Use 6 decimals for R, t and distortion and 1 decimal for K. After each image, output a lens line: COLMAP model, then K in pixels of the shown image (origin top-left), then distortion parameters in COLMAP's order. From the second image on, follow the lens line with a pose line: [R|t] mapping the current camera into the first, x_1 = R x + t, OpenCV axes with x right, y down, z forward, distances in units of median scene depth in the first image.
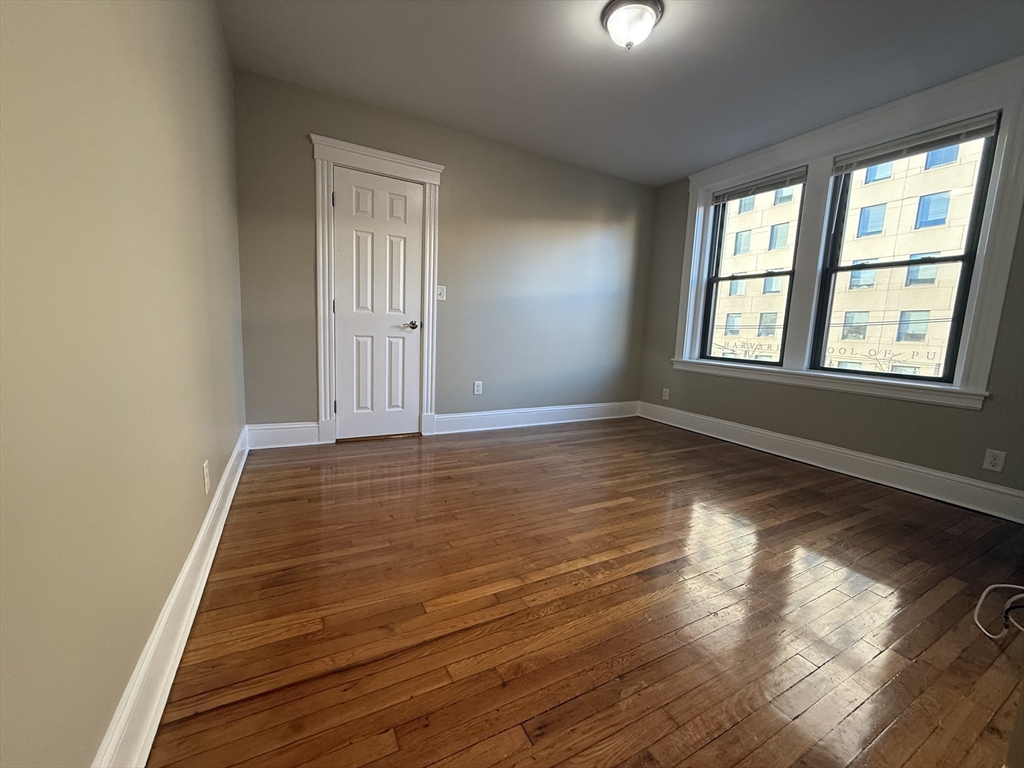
lens RADIAL K [[413.3, 0, 512.0], [0, 413.3, 384.0], [0, 0, 1]] dist [-0.000084, 0.000016]
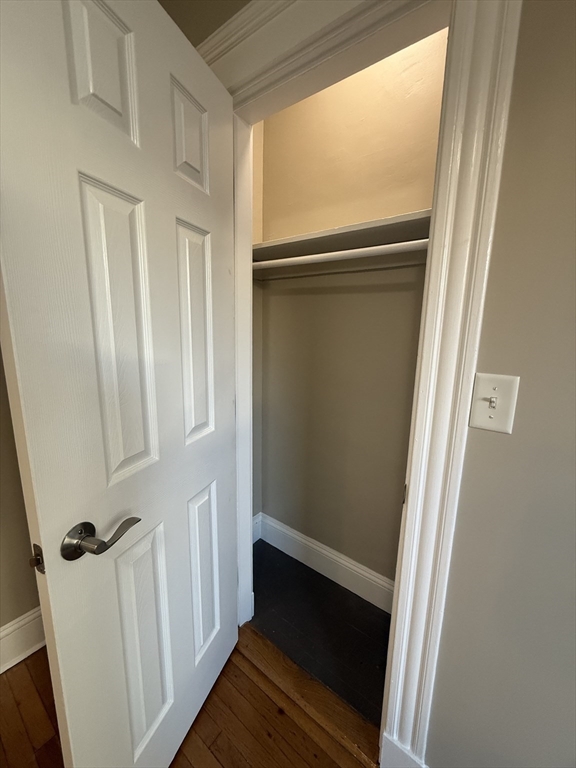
lens RADIAL K [[310.0, 0, 288.0], [0, 310.0, 384.0], [0, 0, 1]] dist [-0.000084, 0.000016]
pose [[0.765784, 0.087694, -0.637091, -0.161118], [-0.067180, 0.996147, 0.056366, -0.247072], [0.639579, -0.000364, 0.768725, 0.852017]]
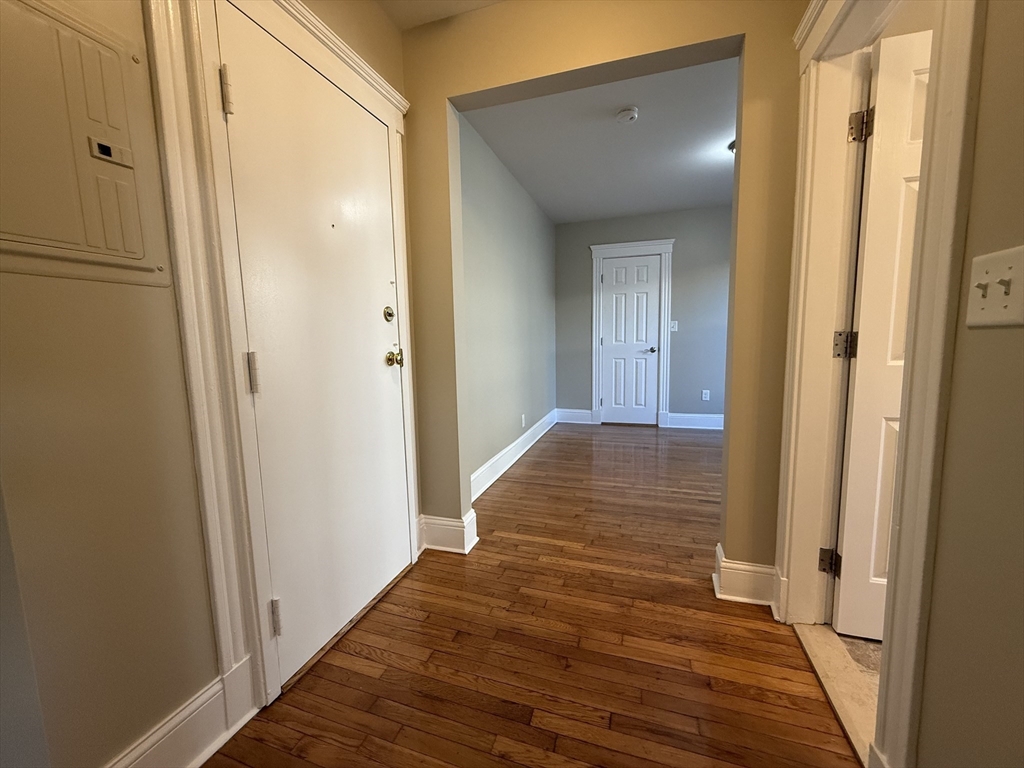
lens RADIAL K [[413.3, 0, 512.0], [0, 413.3, 384.0], [0, 0, 1]] dist [-0.000084, 0.000016]
pose [[0.699372, 0.023698, -0.714365, 0.486193], [-0.039280, 0.999214, -0.005308, 0.005655], [0.713678, 0.031772, 0.699753, -0.396249]]
